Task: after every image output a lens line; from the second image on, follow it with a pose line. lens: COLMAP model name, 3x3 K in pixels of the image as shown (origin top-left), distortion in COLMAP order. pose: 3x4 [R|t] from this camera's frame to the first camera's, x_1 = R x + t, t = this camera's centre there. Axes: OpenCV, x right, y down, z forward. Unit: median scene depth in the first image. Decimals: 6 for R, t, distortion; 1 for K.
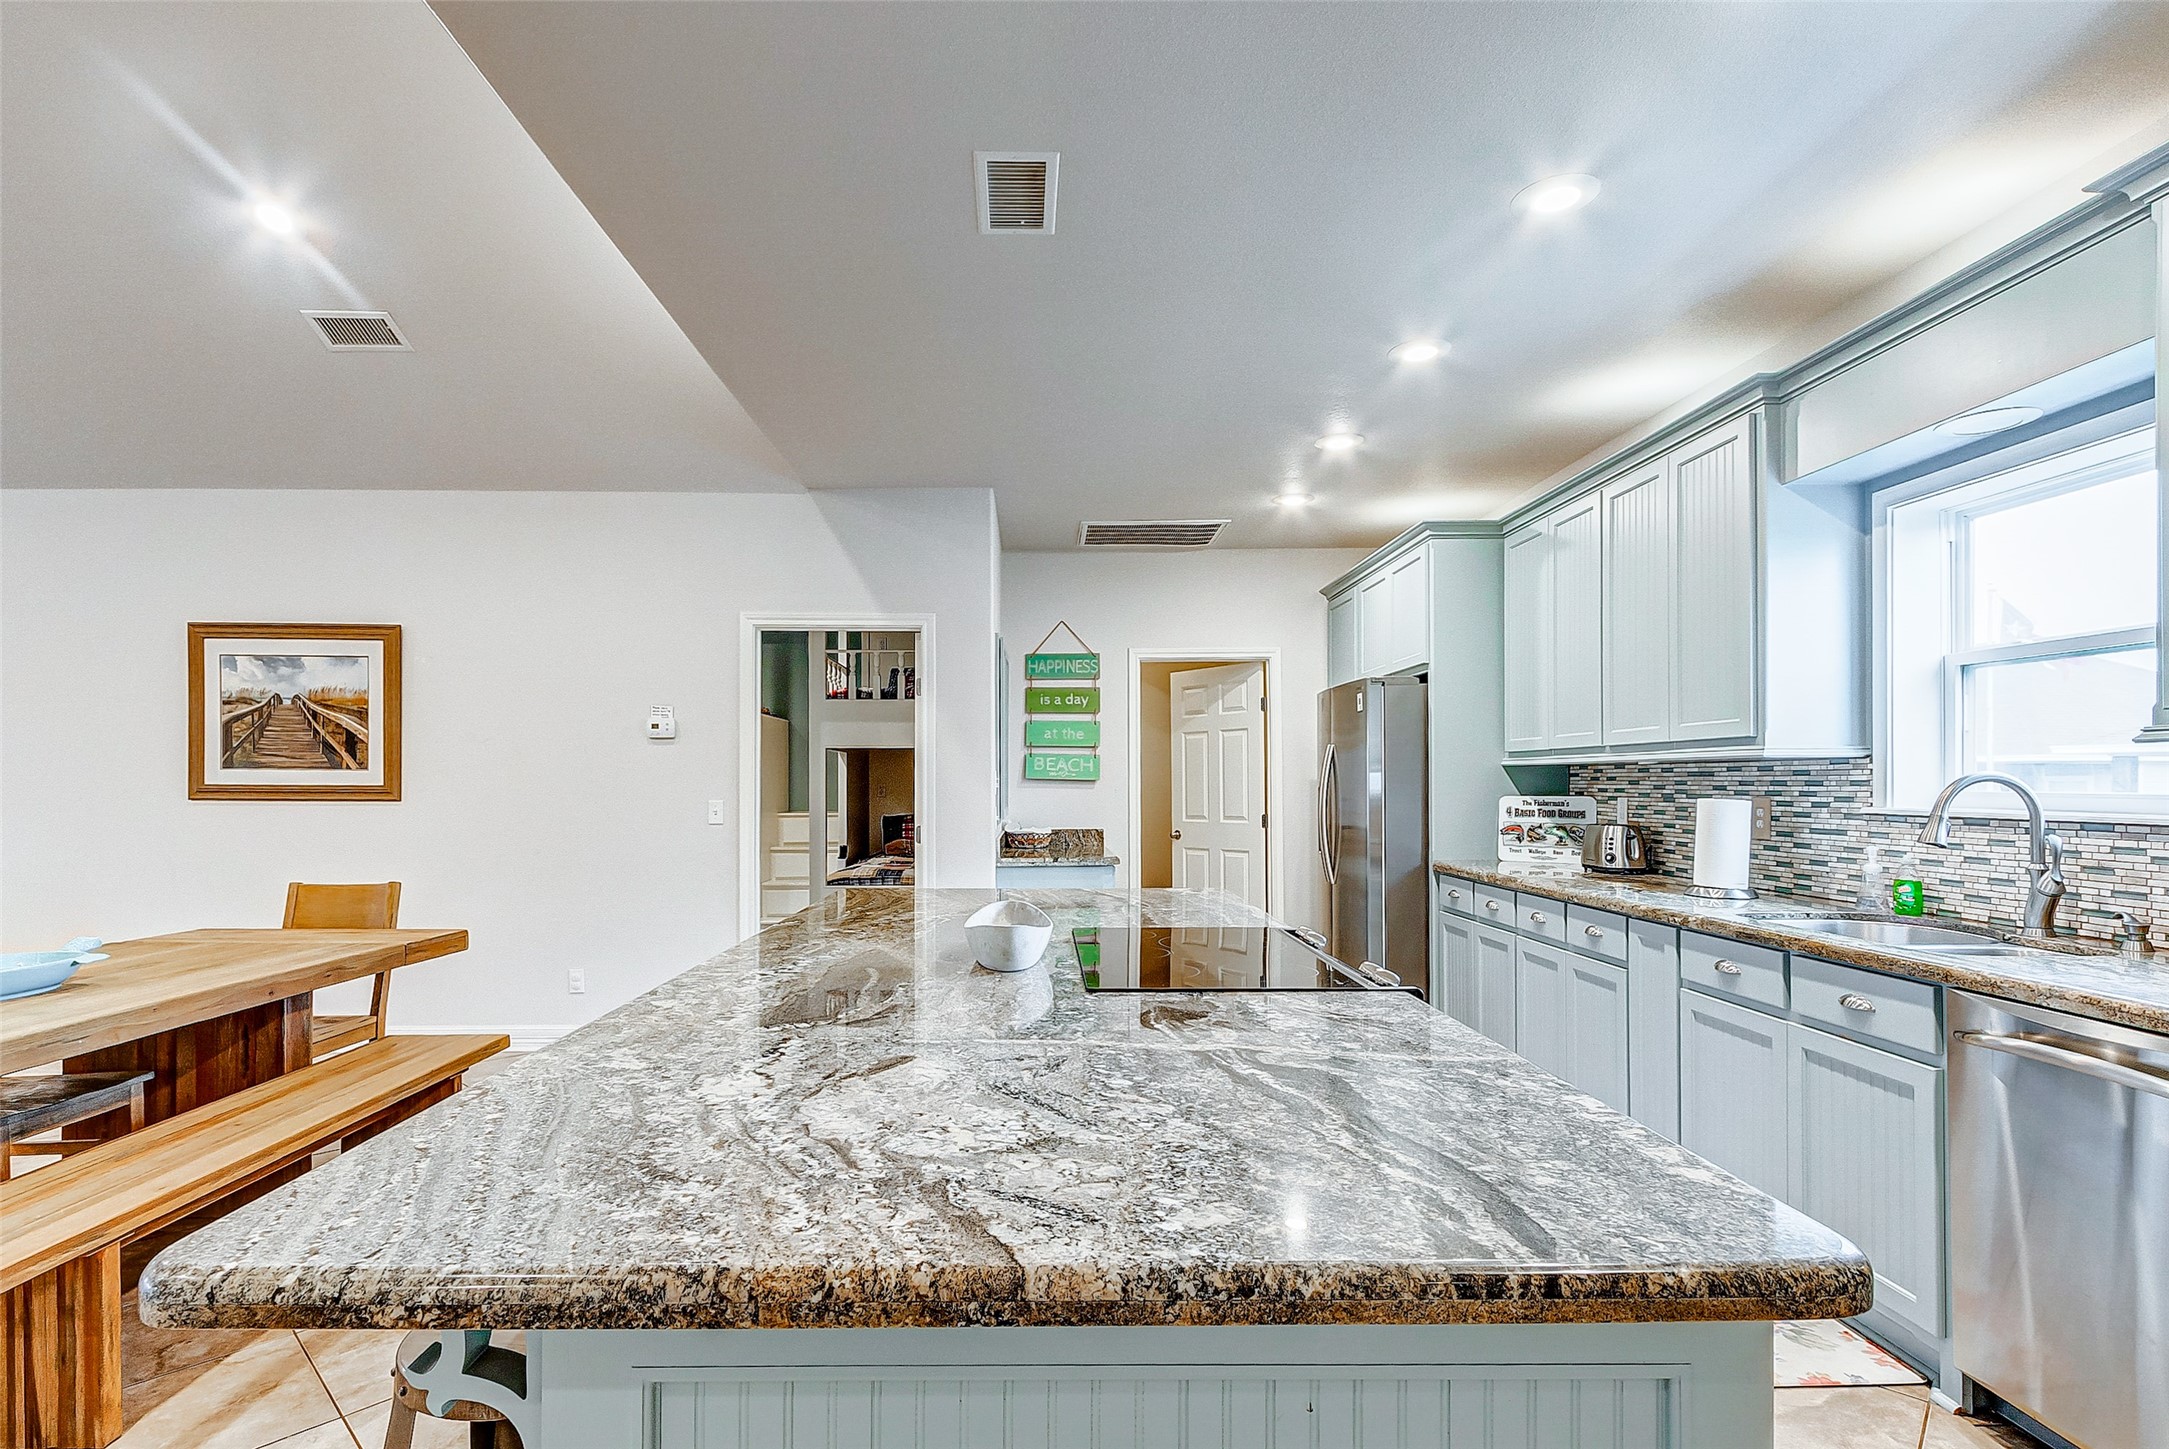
lens RADIAL K [[1038.4, 0, 1054.7], [0, 1038.4, 781.9], [0, 0, 1]] dist [0.006439, 0.000373]
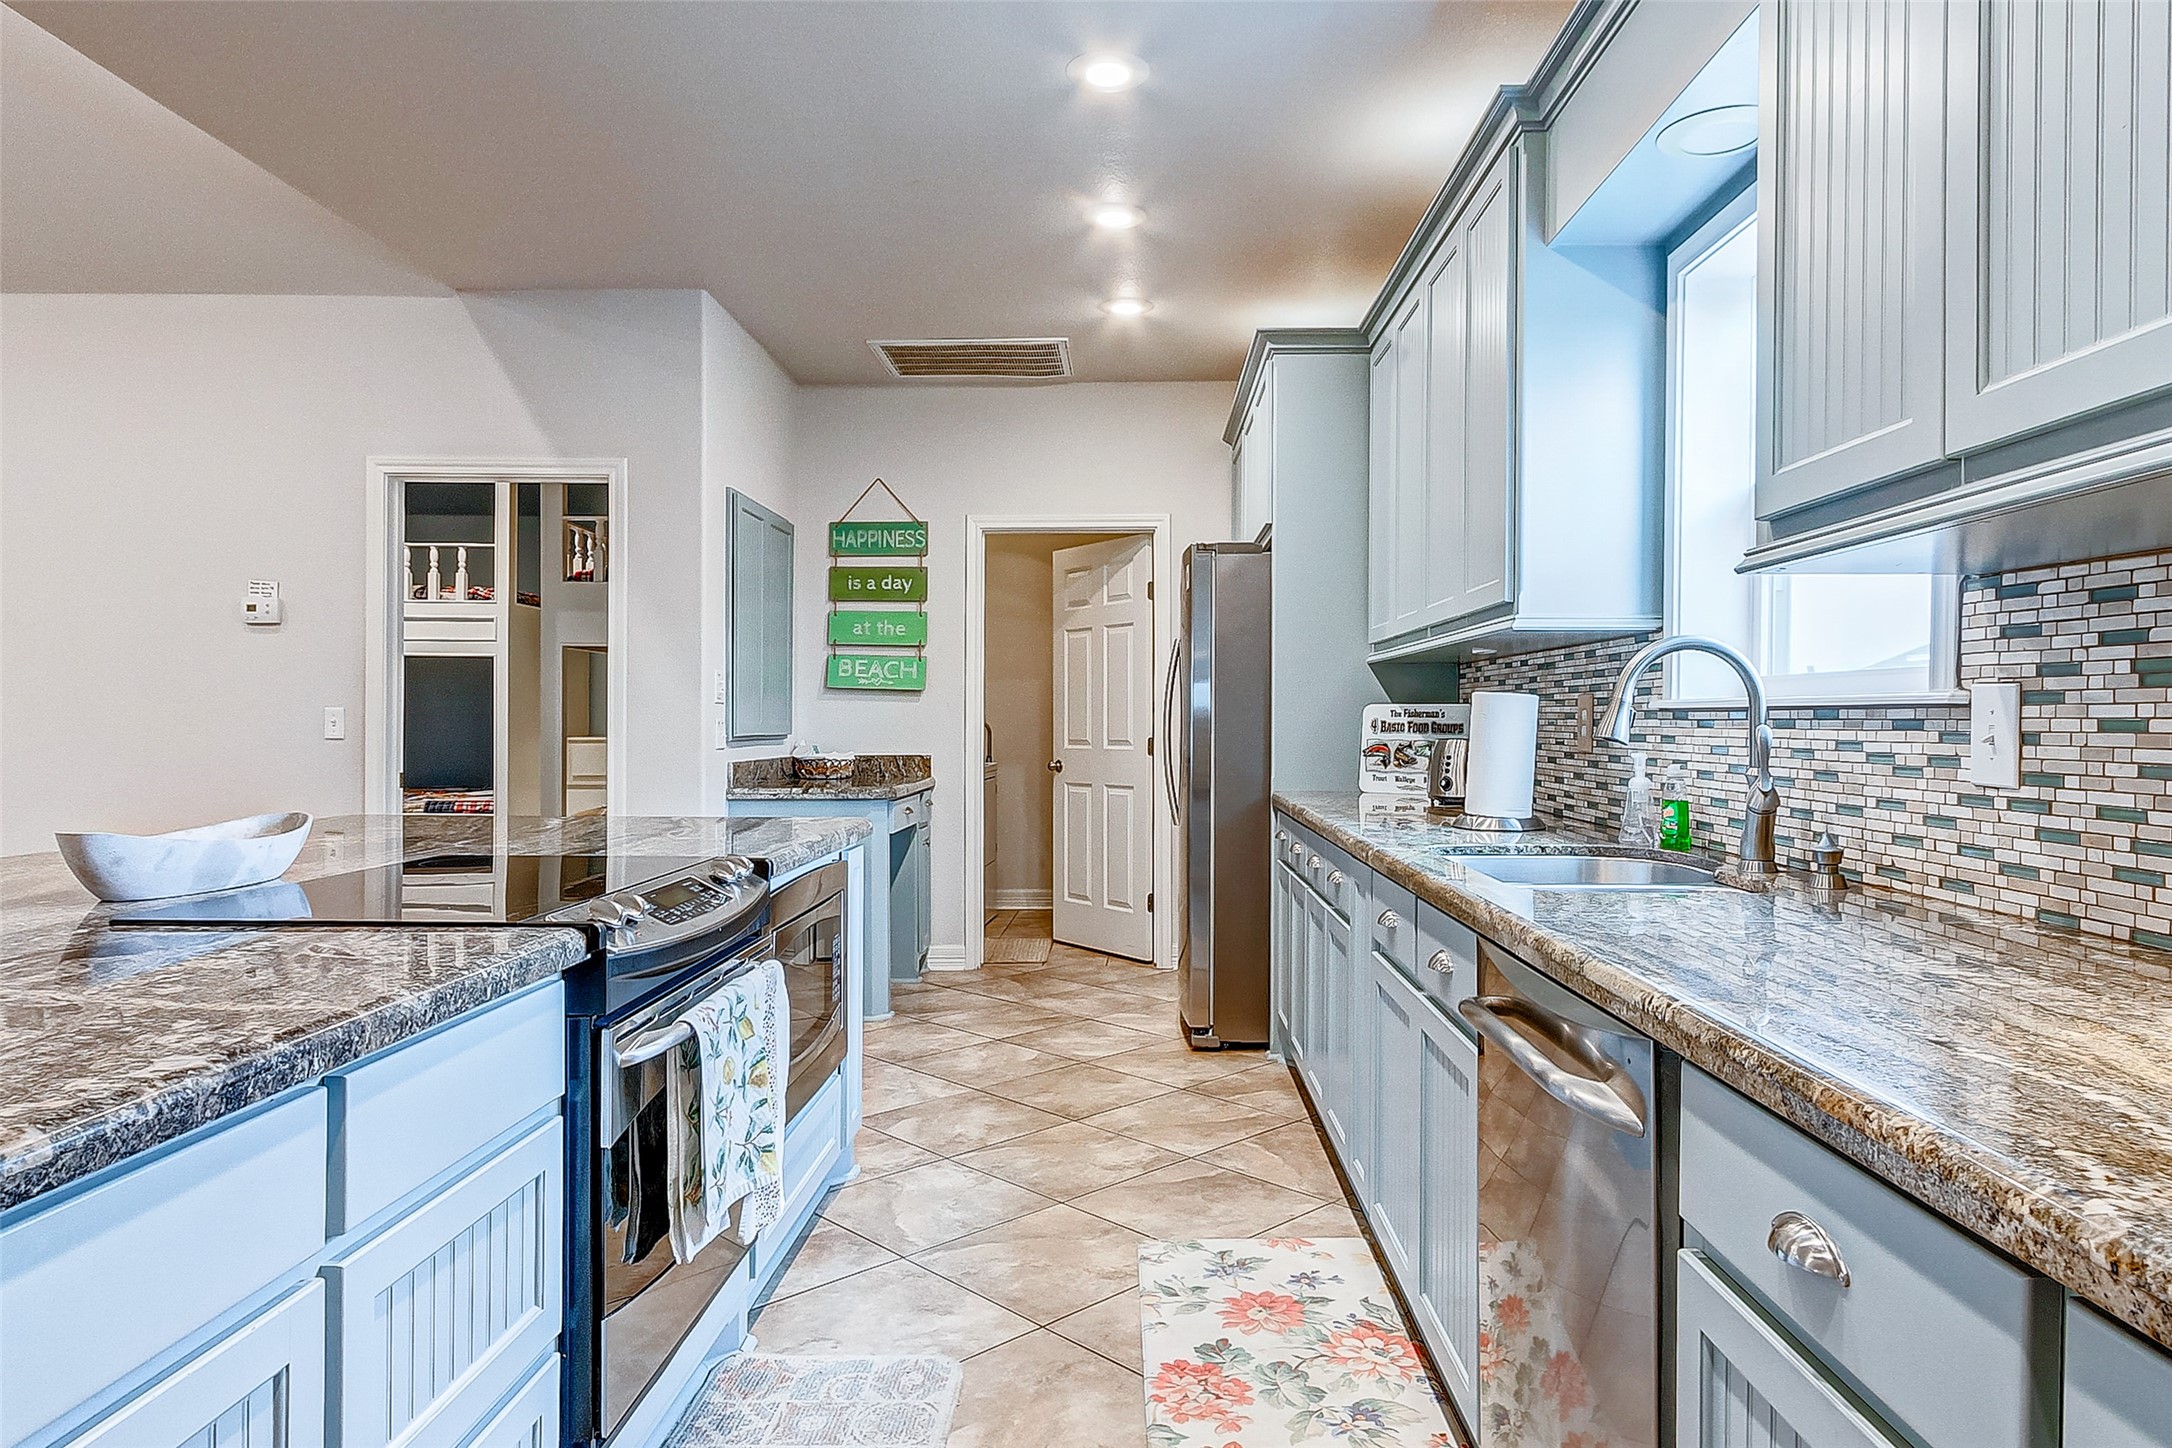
lens RADIAL K [[1328.5, 0, 1133.0], [0, 1328.5, 732.3], [0, 0, 1]] dist [0.002876, 0.003533]
pose [[0.999705, 0.005251, -0.023725, 0.274137], [-0.005042, 0.999948, 0.008858, 0.024573], [0.023771, -0.008736, 0.999679, 0.053784]]
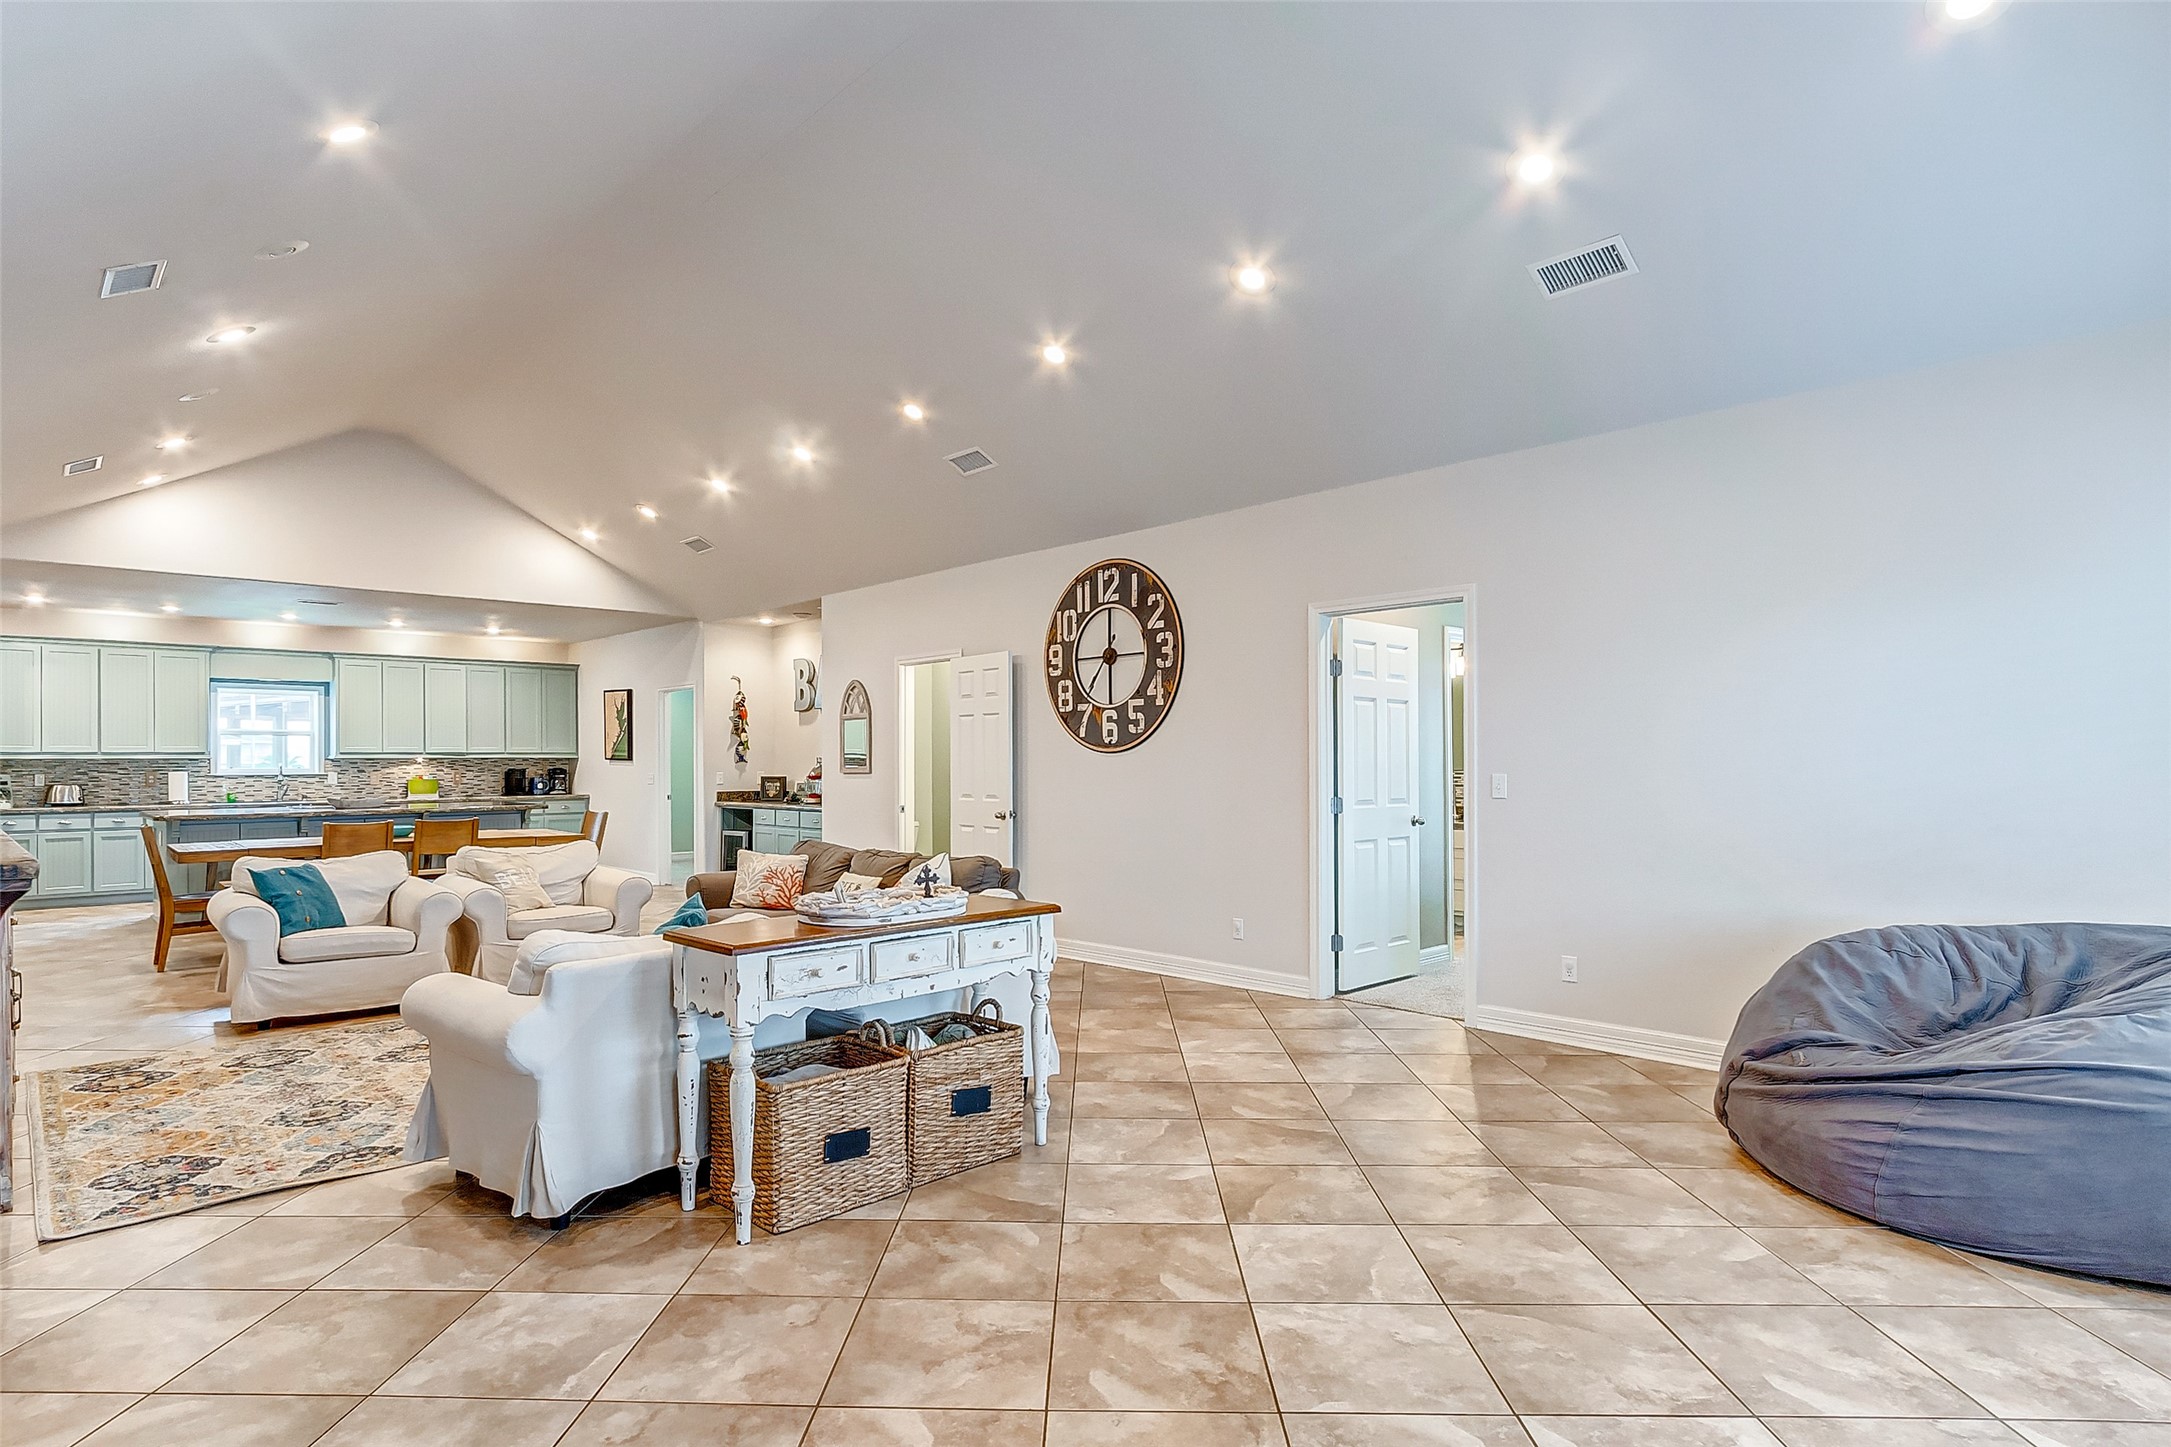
lens RADIAL K [[1159.8, 0, 1058.7], [0, 1159.8, 747.7], [0, 0, 1]] dist [-0.005430, -0.000303]
pose [[-0.668537, 0.013546, 0.743556, -2.393235], [0.006555, 0.999903, -0.012322, 0.002464], [-0.743650, -0.003363, -0.668561, 0.898814]]
